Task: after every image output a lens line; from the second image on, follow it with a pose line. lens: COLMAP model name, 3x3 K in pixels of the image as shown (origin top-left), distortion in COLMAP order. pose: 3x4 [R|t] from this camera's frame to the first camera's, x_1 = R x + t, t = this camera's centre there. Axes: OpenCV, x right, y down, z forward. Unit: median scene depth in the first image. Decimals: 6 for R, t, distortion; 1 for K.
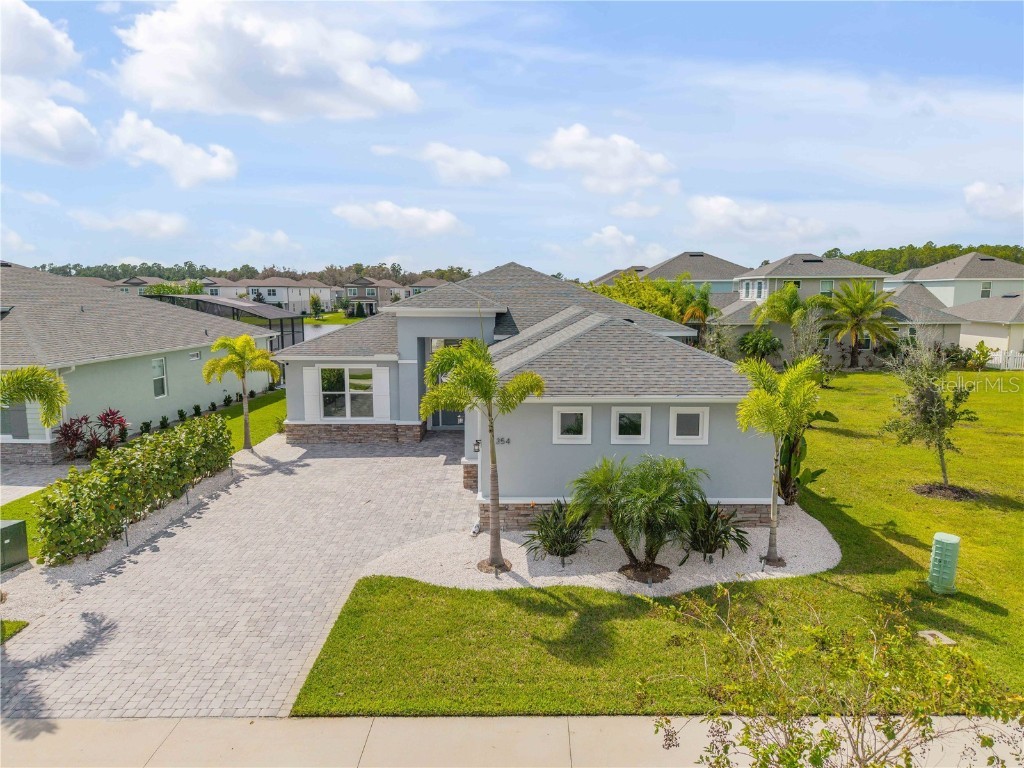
lens RADIAL K [[687.6, 0, 512.0], [0, 687.6, 384.0], [0, 0, 1]] dist [0.005288, -0.001548]
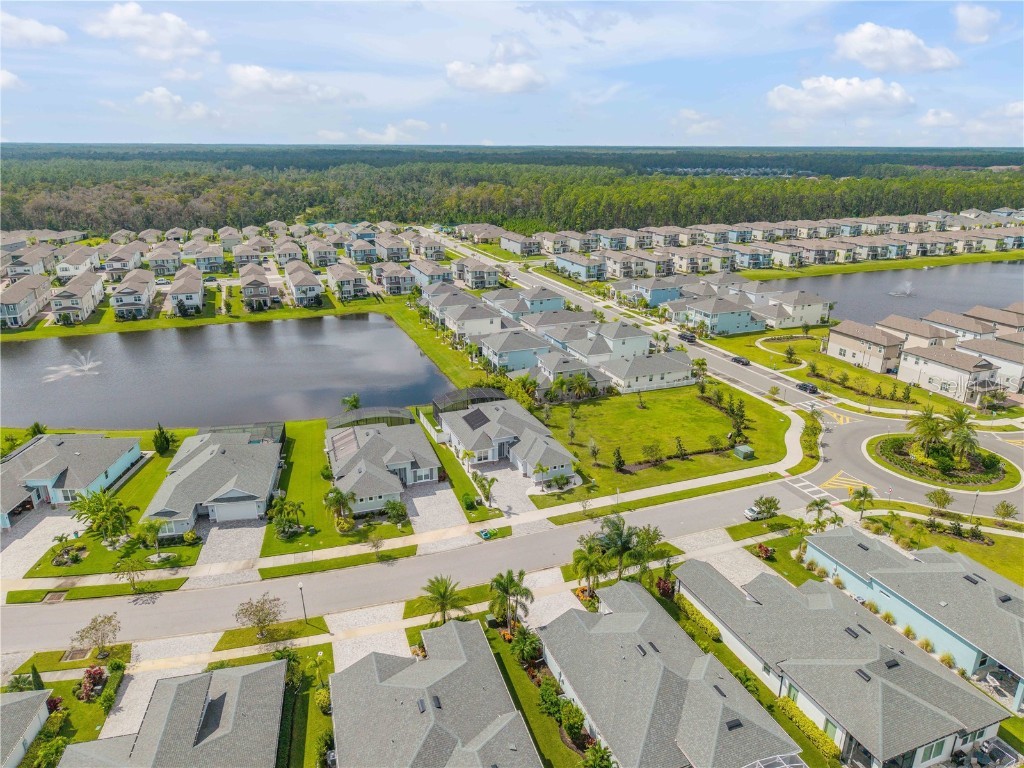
lens RADIAL K [[683.3, 0, 512.0], [0, 683.3, 384.0], [0, 0, 1]] dist [0.064165, -0.077406]
pose [[0.928027, -0.117722, 0.353422, -2.436357], [0.043596, 0.976555, 0.210807, -2.122526], [-0.369953, -0.180227, 0.911402, -4.720097]]
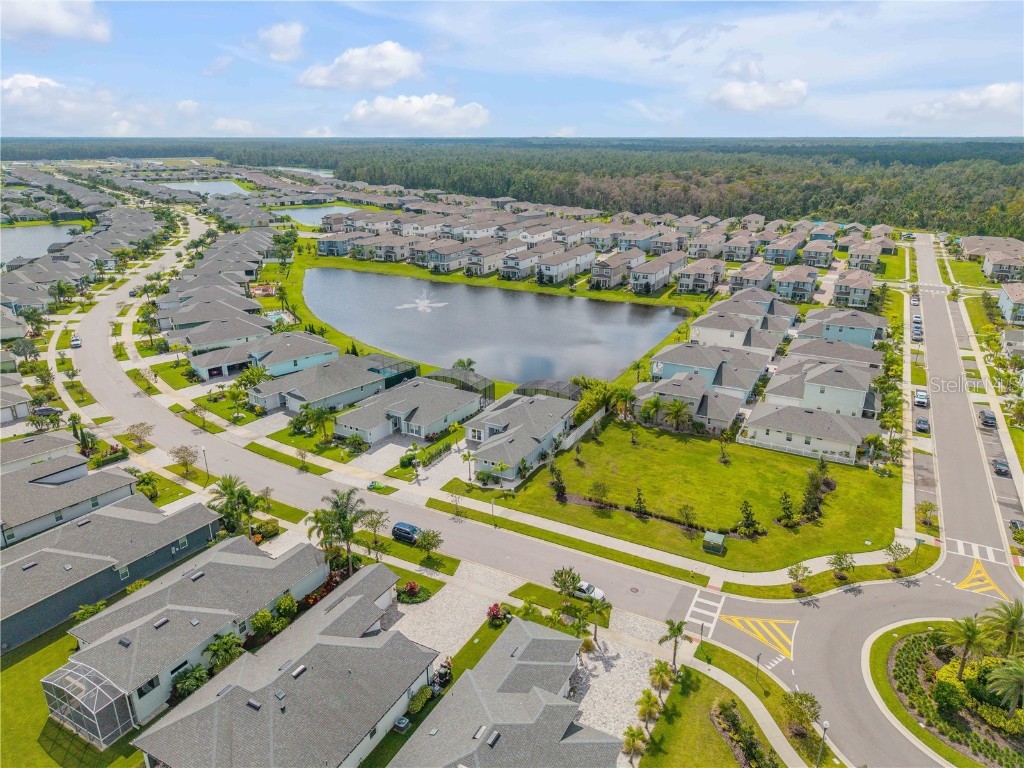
lens RADIAL K [[683.3, 0, 512.0], [0, 683.3, 384.0], [0, 0, 1]] dist [0.064165, -0.077406]
pose [[0.883366, 0.159831, -0.440589, 3.034956], [-0.062326, 0.971766, 0.227564, -2.151814], [0.464521, -0.173562, 0.868387, -4.431071]]
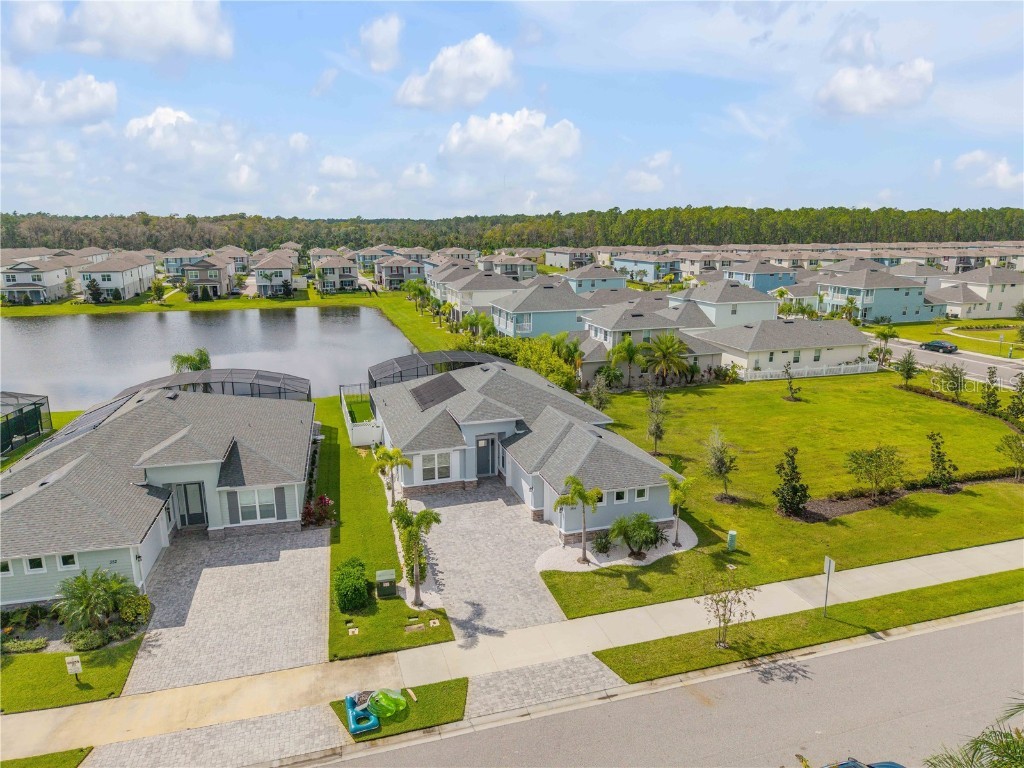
lens RADIAL K [[684.2, 0, 512.0], [0, 684.2, 384.0], [0, 0, 1]] dist [0.036841, -0.049590]
pose [[0.954856, -0.066264, 0.289583, -0.847717], [0.037718, 0.993958, 0.103075, -0.582504], [-0.294663, -0.087500, 0.951587, -1.151008]]
